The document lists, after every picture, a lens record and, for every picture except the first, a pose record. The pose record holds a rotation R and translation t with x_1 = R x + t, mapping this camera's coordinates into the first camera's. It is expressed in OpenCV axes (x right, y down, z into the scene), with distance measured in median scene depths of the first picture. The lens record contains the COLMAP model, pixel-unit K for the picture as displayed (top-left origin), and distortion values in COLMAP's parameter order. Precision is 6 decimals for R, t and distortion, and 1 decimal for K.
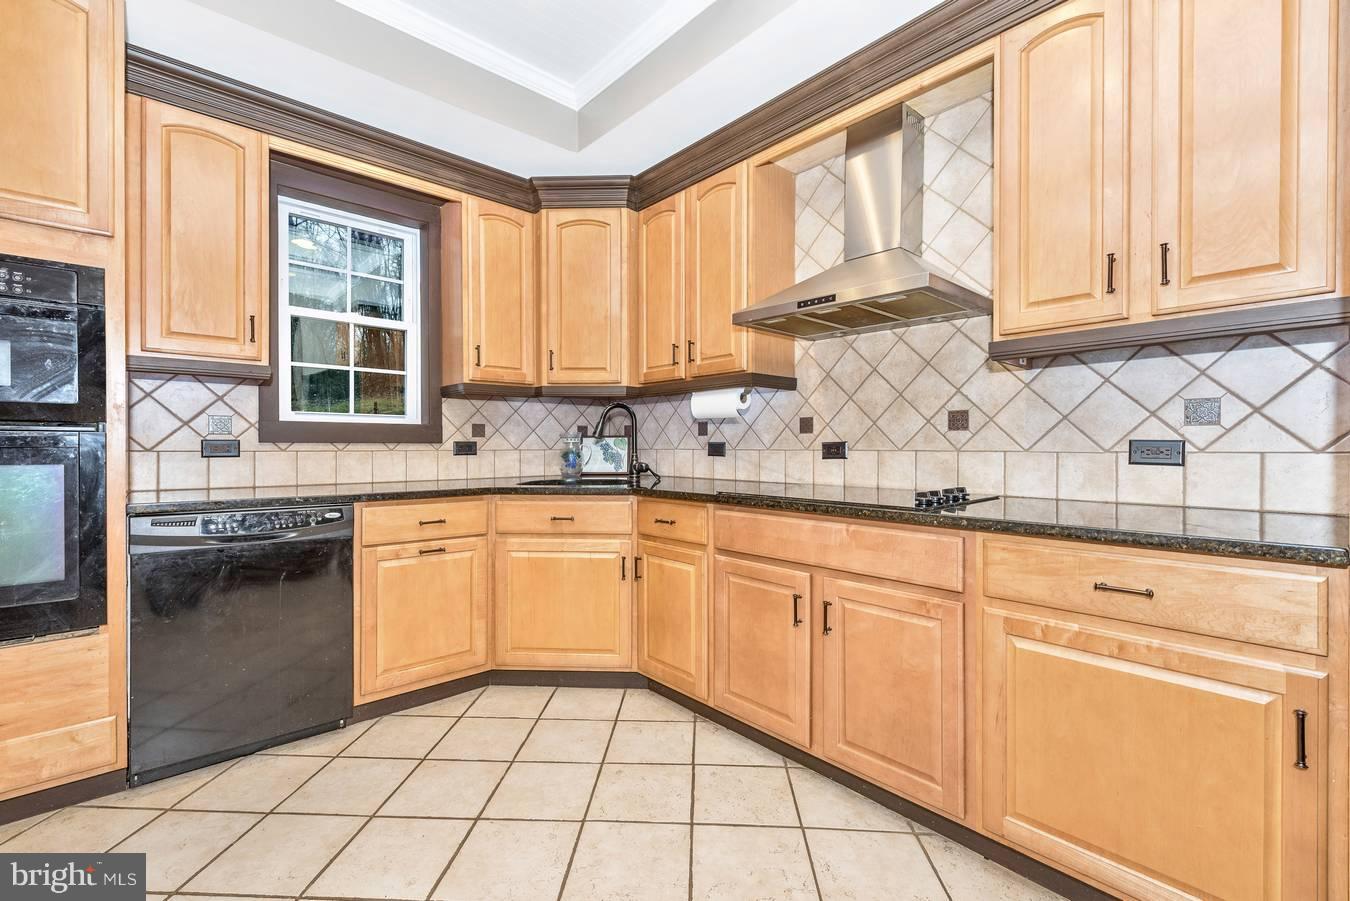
lens RADIAL K [[582.1, 0, 671.1], [0, 582.1, 449.7], [0, 0, 1]] dist [0.005113, -0.001535]
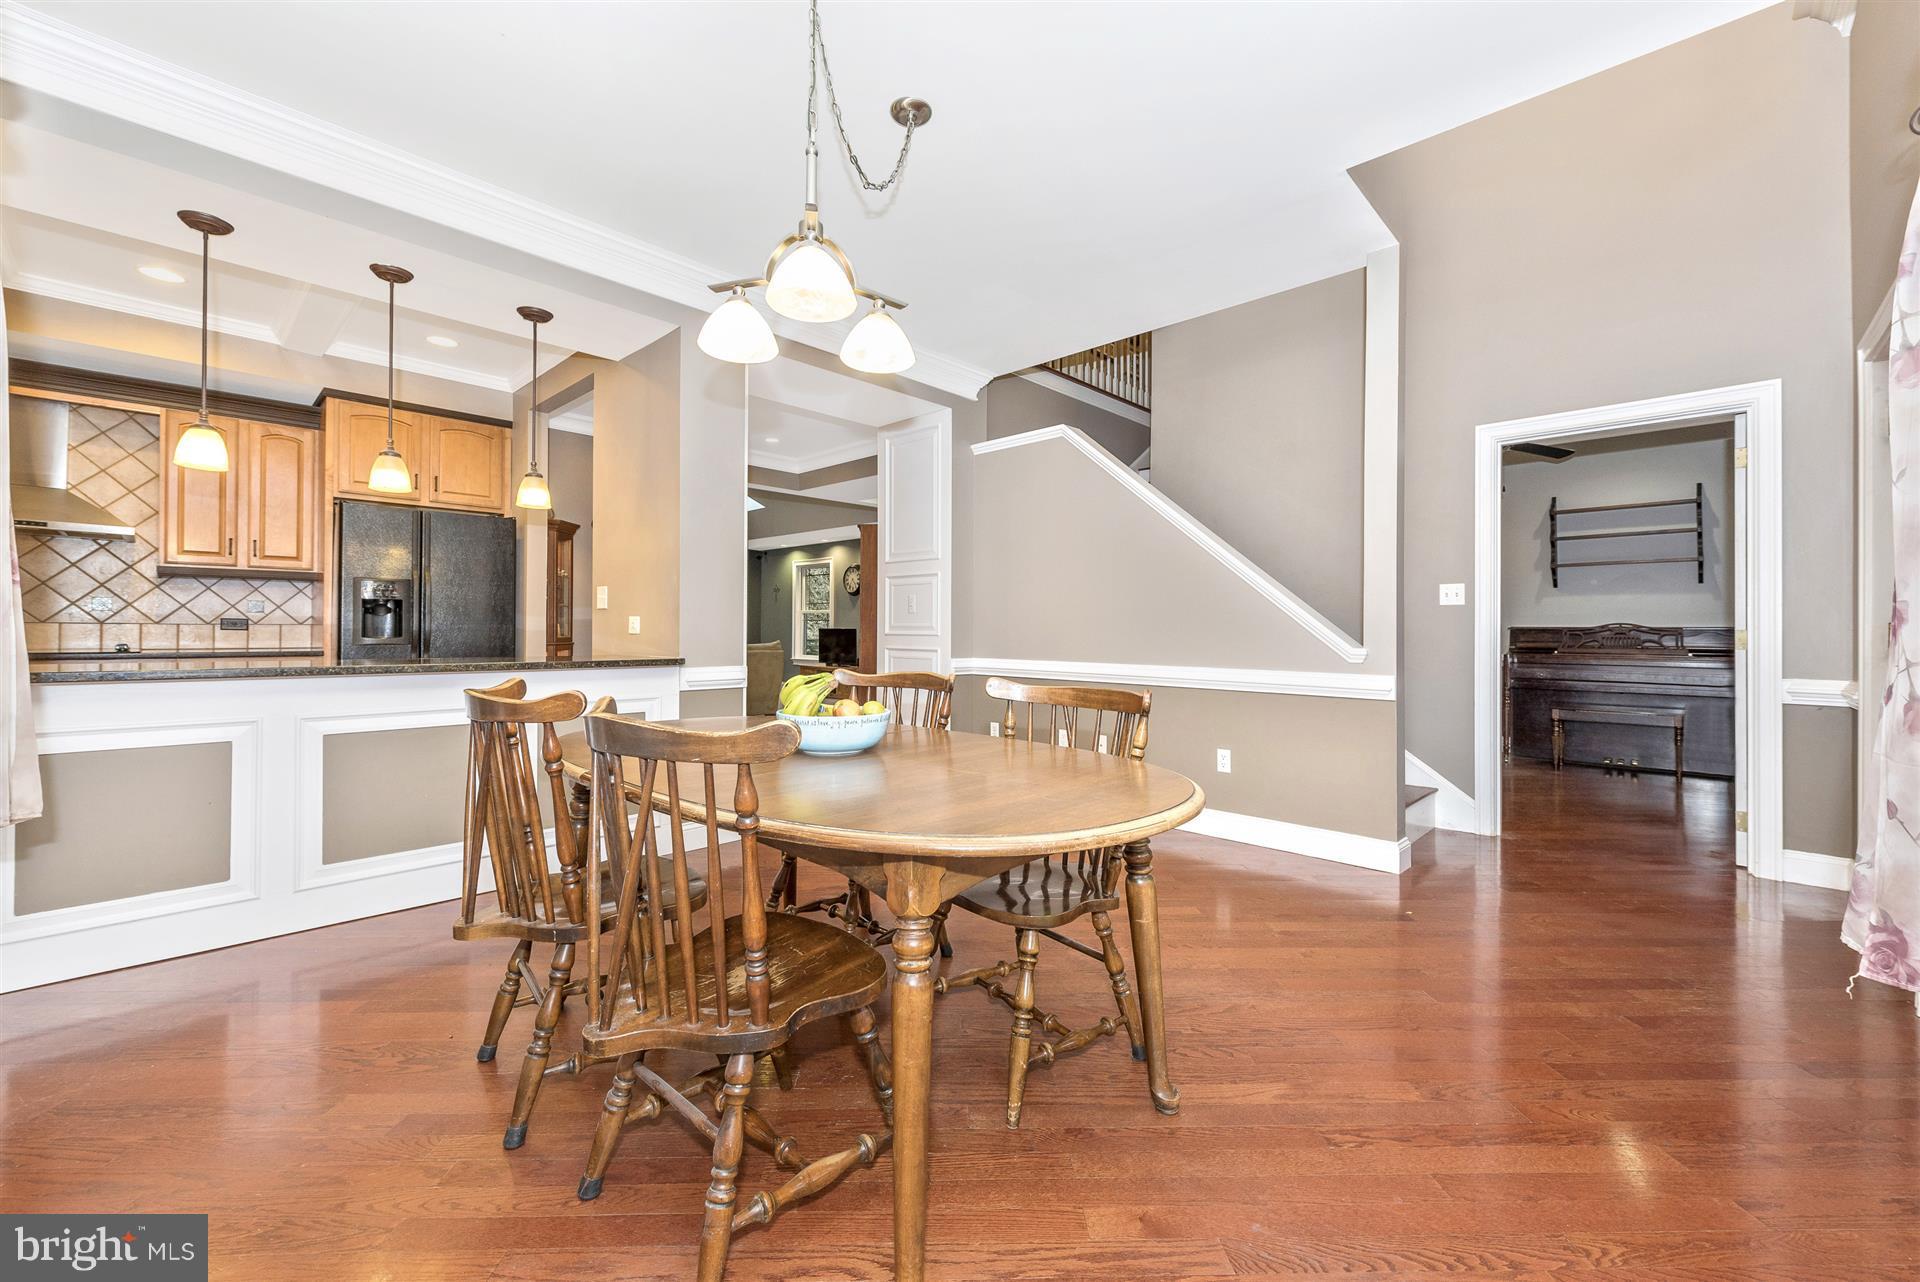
lens RADIAL K [[757.9, 0, 941.4], [0, 757.9, 621.5], [0, 0, 1]] dist [0.004244, -0.000345]
pose [[-0.082042, 0.010425, 0.996574, -1.584679], [0.003456, 0.999942, -0.010175, 0.023193], [-0.996623, 0.002609, -0.082074, -0.998056]]
